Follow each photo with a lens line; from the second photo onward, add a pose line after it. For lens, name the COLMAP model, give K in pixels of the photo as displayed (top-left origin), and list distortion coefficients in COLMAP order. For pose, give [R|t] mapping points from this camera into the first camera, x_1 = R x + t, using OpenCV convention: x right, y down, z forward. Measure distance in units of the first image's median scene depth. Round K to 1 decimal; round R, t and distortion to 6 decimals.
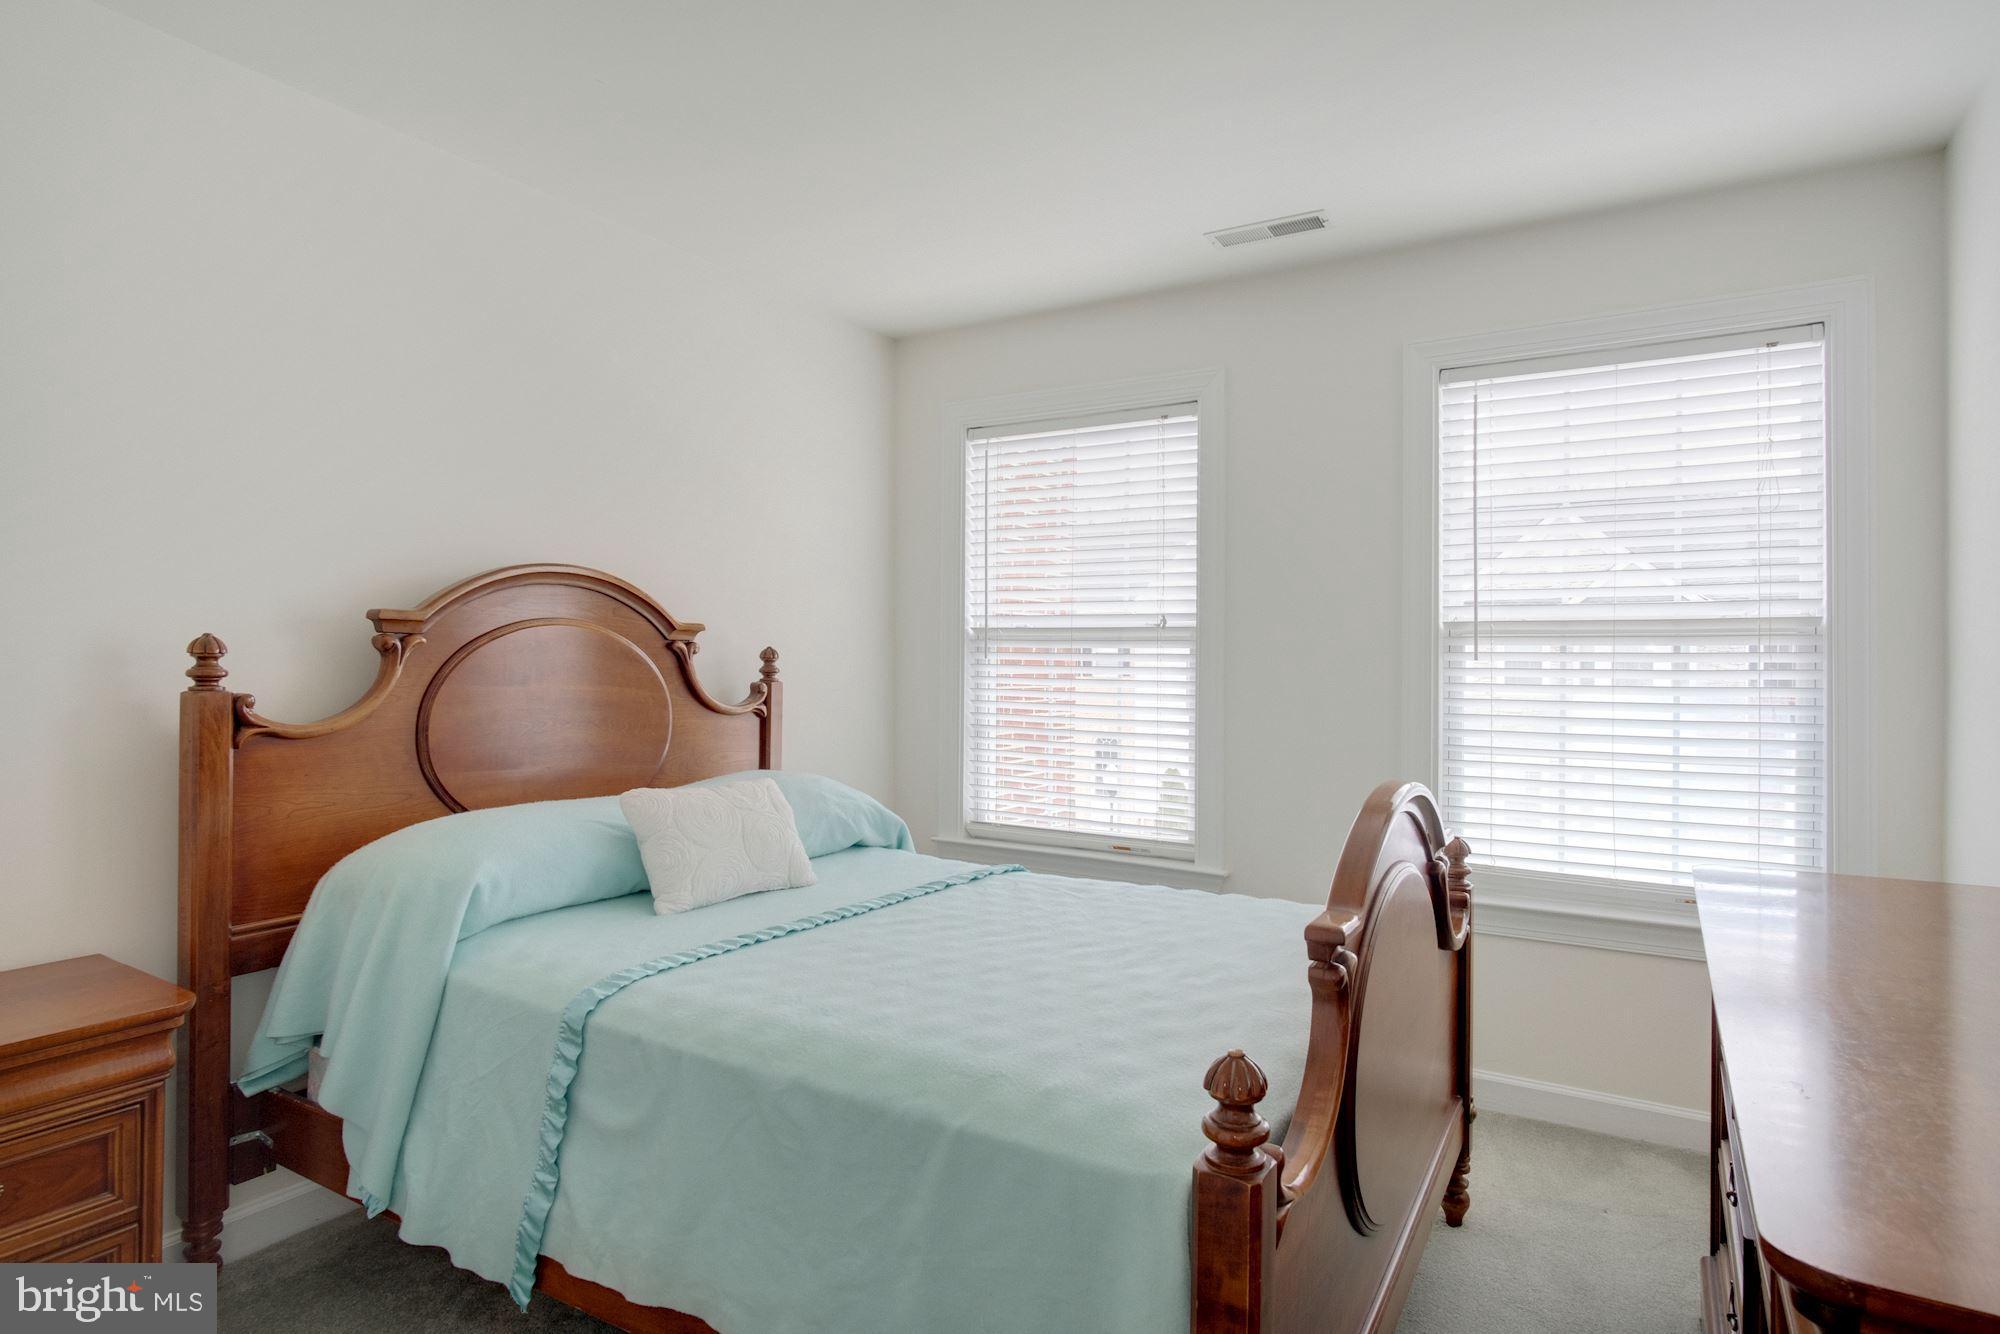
lens RADIAL K [[1082.8, 0, 1002.0], [0, 1082.8, 657.5], [0, 0, 1]] dist [-0.022203, 0.000587]
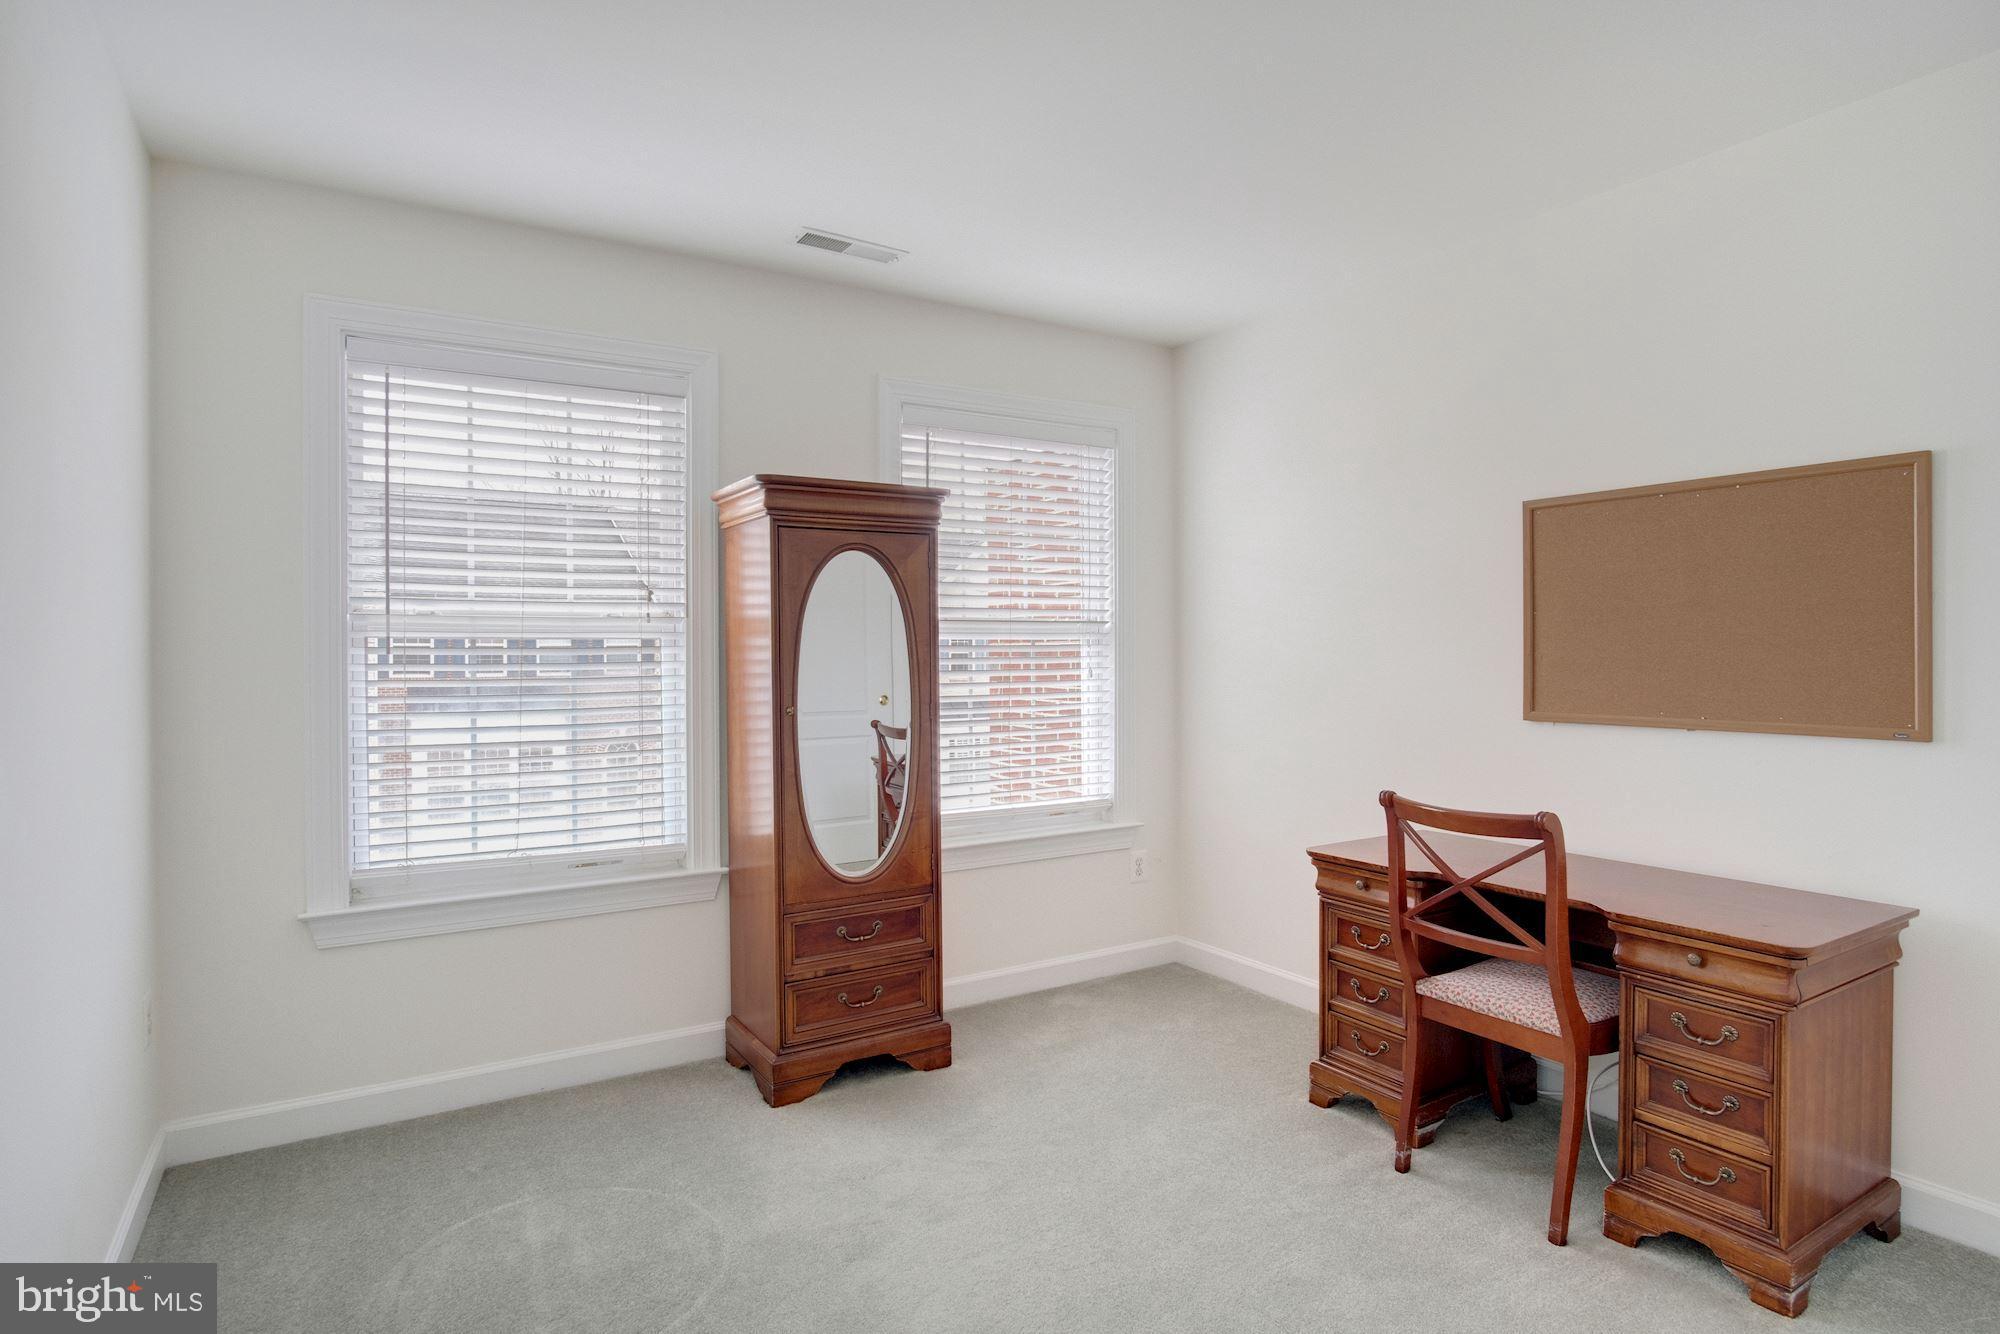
lens RADIAL K [[1082.8, 0, 1002.0], [0, 1082.8, 657.5], [0, 0, 1]] dist [-0.022203, 0.000587]
pose [[0.408350, -0.012449, 0.912740, -0.550405], [0.009123, 0.999913, 0.009557, -0.000325], [-0.912780, 0.004425, 0.408428, 0.355280]]
